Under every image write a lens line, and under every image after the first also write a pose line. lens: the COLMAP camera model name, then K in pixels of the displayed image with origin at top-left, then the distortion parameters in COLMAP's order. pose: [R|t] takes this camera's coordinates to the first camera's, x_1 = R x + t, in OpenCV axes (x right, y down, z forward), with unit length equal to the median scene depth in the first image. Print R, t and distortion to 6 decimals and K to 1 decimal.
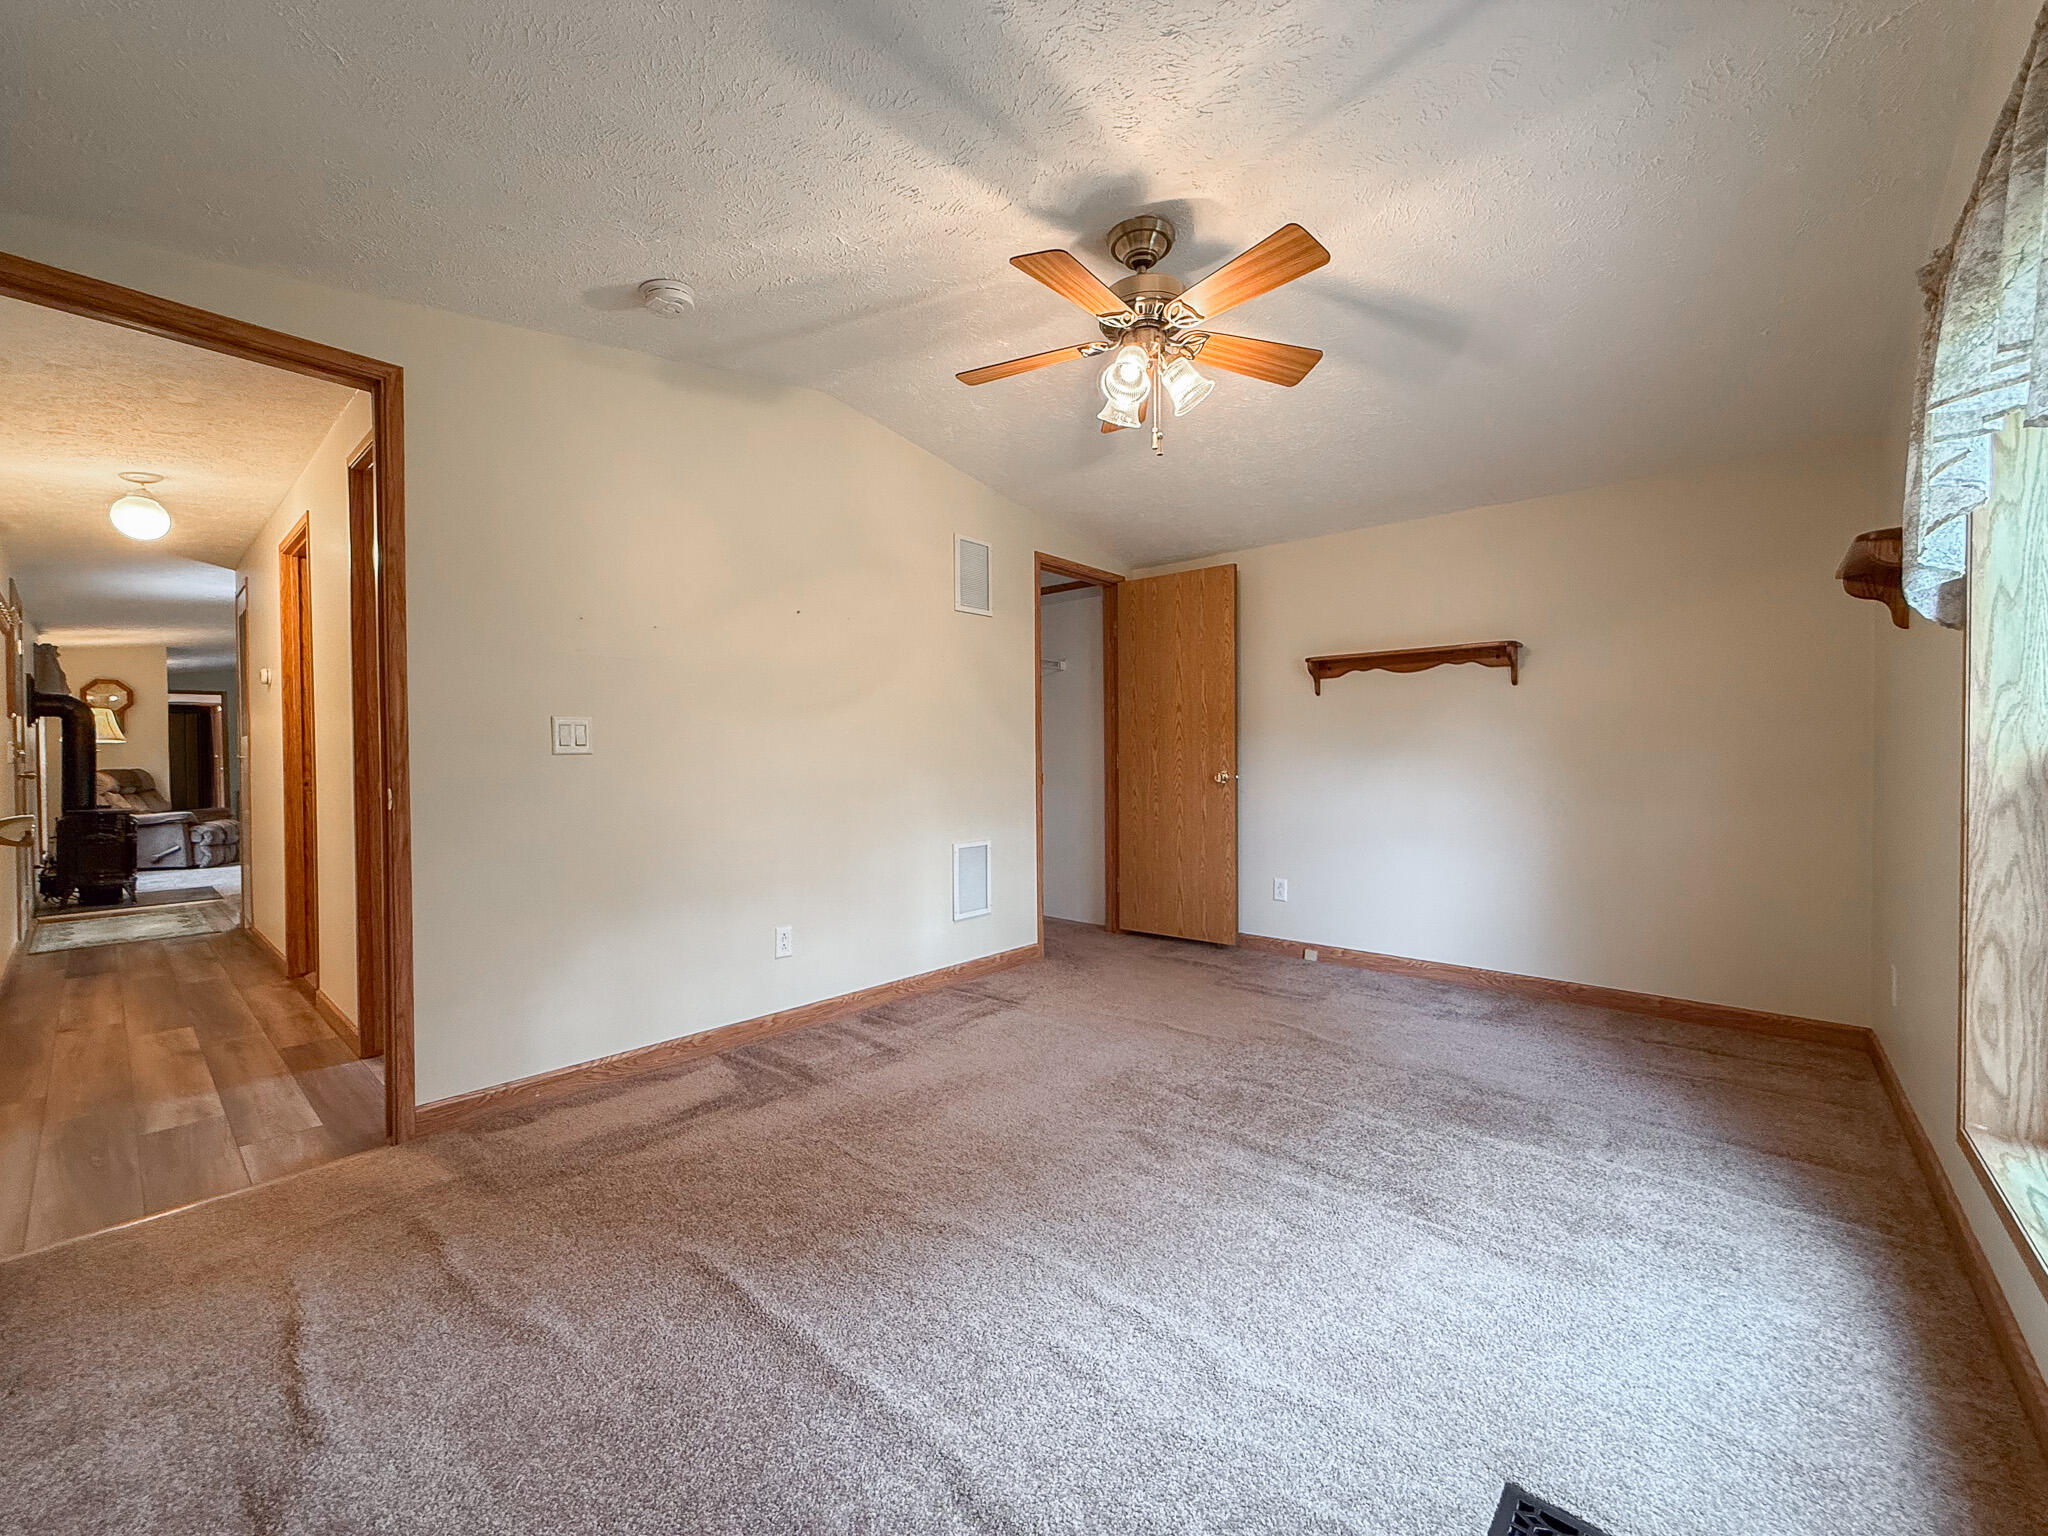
lens RADIAL K [[816.7, 0, 1017.9], [0, 816.7, 769.7], [0, 0, 1]] dist [0.001280, -0.000282]
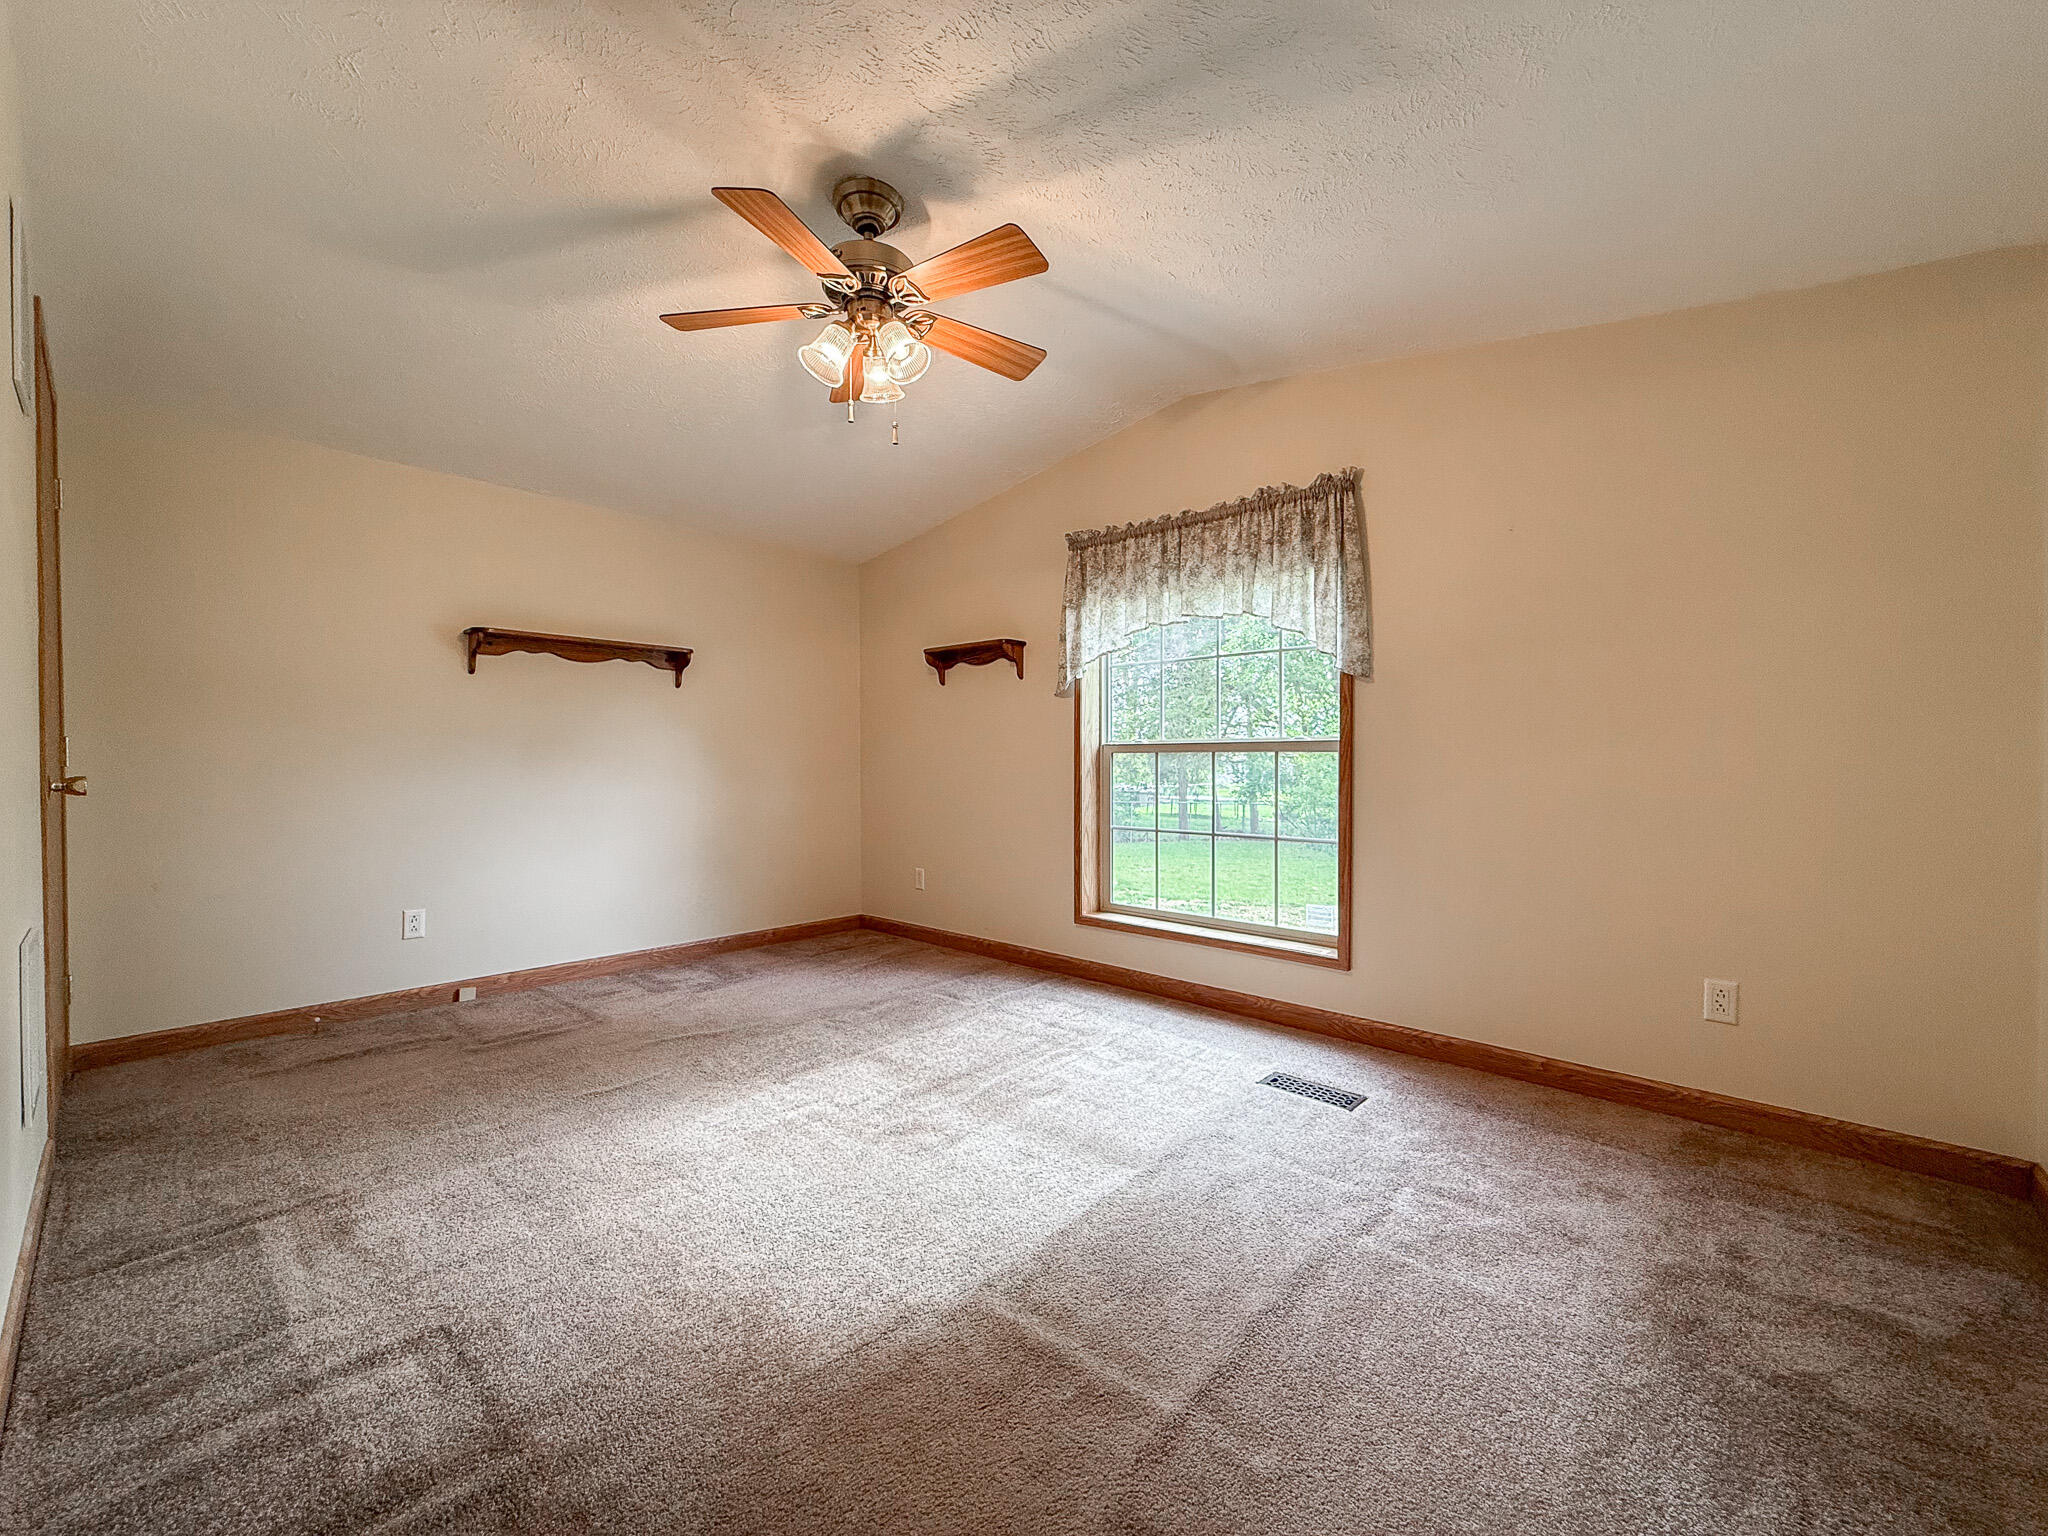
lens RADIAL K [[816.7, 0, 1017.9], [0, 816.7, 769.7], [0, 0, 1]] dist [0.001280, -0.000282]
pose [[0.020565, -0.010101, 0.999737, -0.551580], [0.011247, 0.999888, 0.009871, 0.004037], [-0.999725, 0.011041, 0.020676, 0.553434]]
